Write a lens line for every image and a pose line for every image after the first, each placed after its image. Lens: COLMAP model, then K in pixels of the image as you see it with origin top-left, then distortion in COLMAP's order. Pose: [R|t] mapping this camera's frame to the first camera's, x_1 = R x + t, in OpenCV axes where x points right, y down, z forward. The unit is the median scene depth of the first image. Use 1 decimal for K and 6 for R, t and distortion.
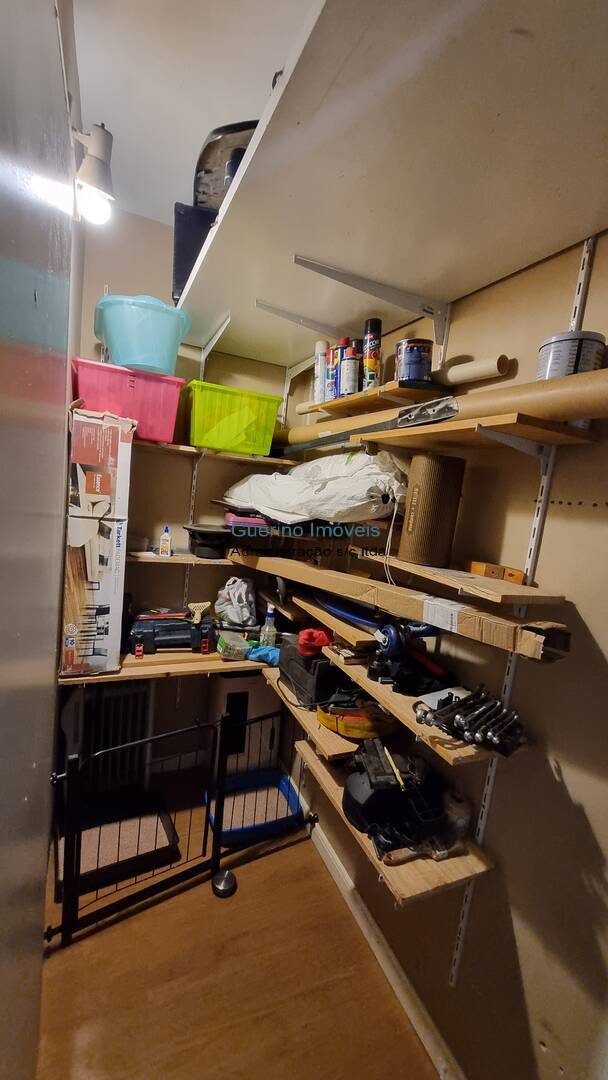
lens RADIAL K [[427.3, 0, 304.2], [0, 427.3, 546.1], [0, 0, 1]] dist [0.009966, -0.002541]
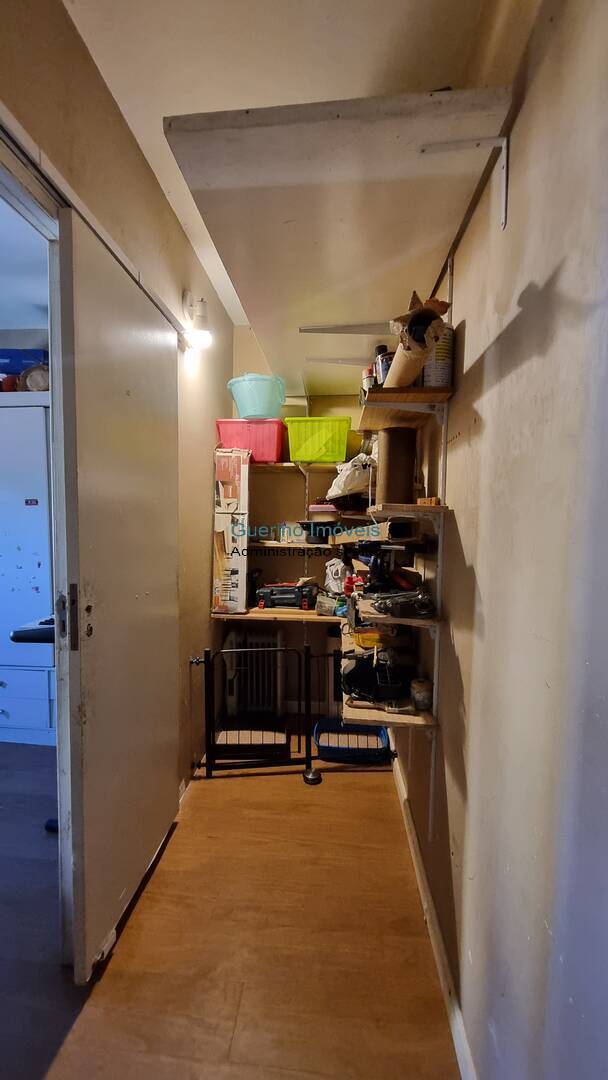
lens RADIAL K [[427.3, 0, 298.8], [0, 427.3, 545.2], [0, 0, 1]] dist [0.009966, -0.002541]
pose [[0.869531, -0.068208, -0.489145, 0.502343], [0.020085, 0.994482, -0.102968, 0.218088], [0.493469, 0.079709, 0.866103, -0.242886]]
